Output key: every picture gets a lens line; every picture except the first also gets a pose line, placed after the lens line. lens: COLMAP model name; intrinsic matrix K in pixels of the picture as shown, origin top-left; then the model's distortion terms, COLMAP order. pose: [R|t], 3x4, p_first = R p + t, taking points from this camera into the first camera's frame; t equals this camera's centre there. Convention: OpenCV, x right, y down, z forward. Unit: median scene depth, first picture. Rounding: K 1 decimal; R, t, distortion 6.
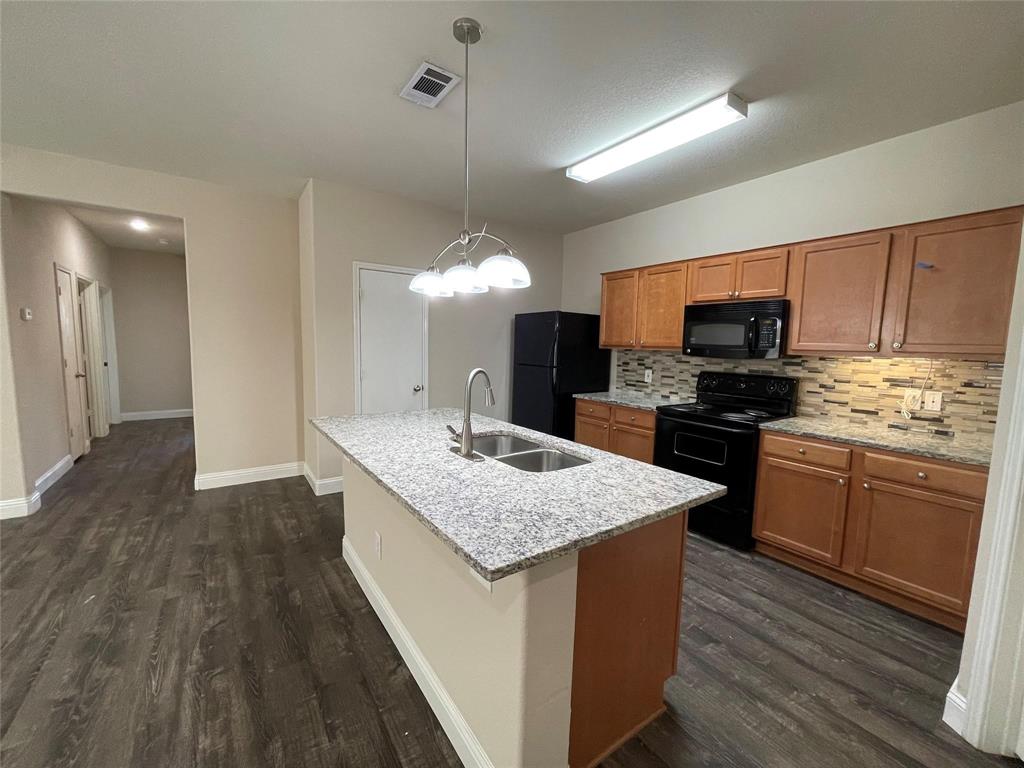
lens RADIAL K [[412.5, 0, 511.8], [0, 412.5, 383.9], [0, 0, 1]] dist [-0.002064, 0.000360]
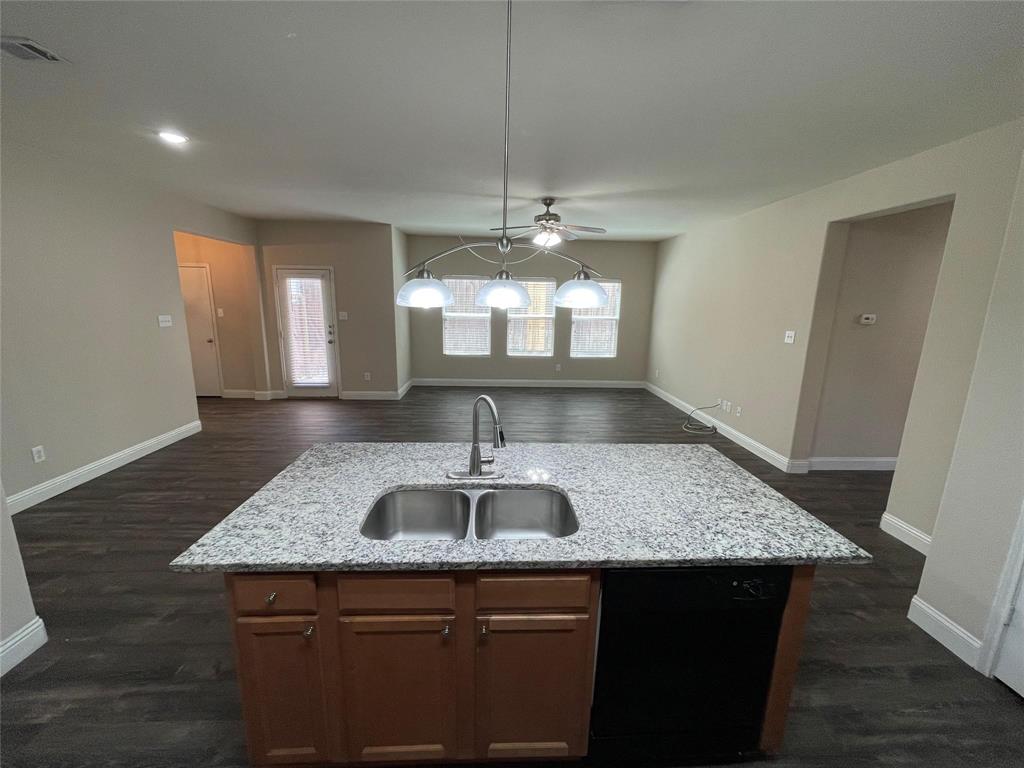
lens RADIAL K [[412.5, 0, 511.1], [0, 412.5, 383.5], [0, 0, 1]] dist [-0.002064, 0.000360]
pose [[-0.543134, 0.133640, -0.828943, 0.441108], [-0.114624, 0.966209, 0.230872, -0.195875], [0.831785, 0.220411, -0.509463, 1.065042]]
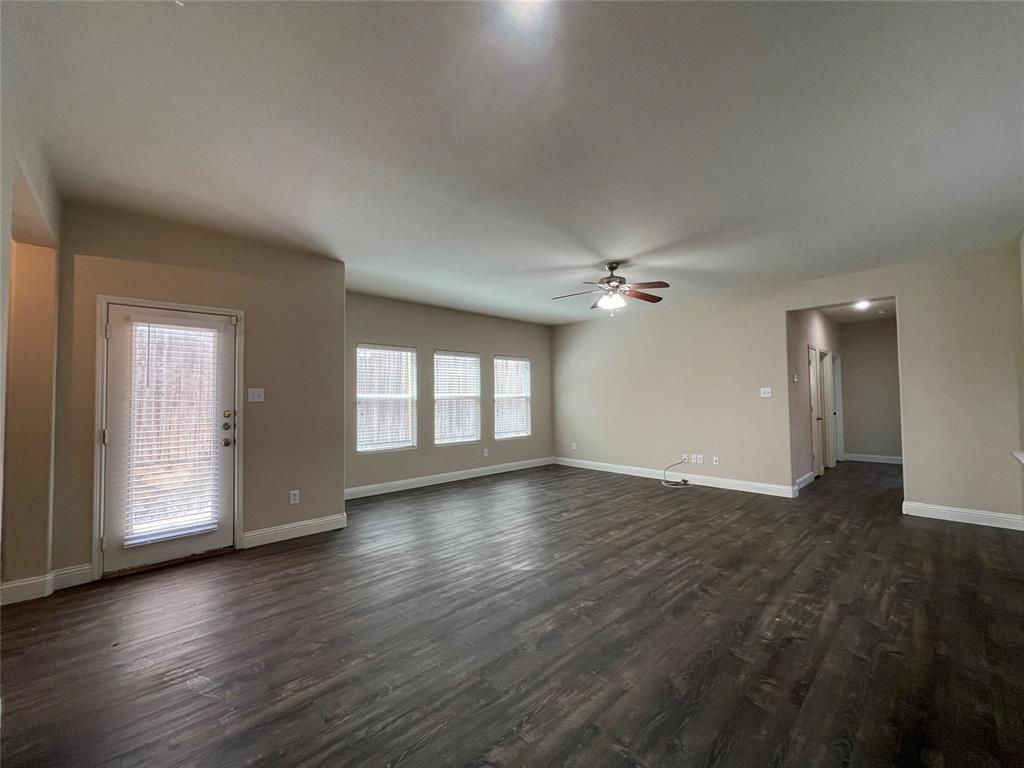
lens RADIAL K [[412.5, 0, 511.5], [0, 412.5, 385.0], [0, 0, 1]] dist [-0.002064, 0.000360]
pose [[0.136331, -0.059215, -0.988892, 0.412218], [-0.082796, 0.994039, -0.070938, 0.094829], [0.987197, 0.091548, 0.130616, -0.458681]]
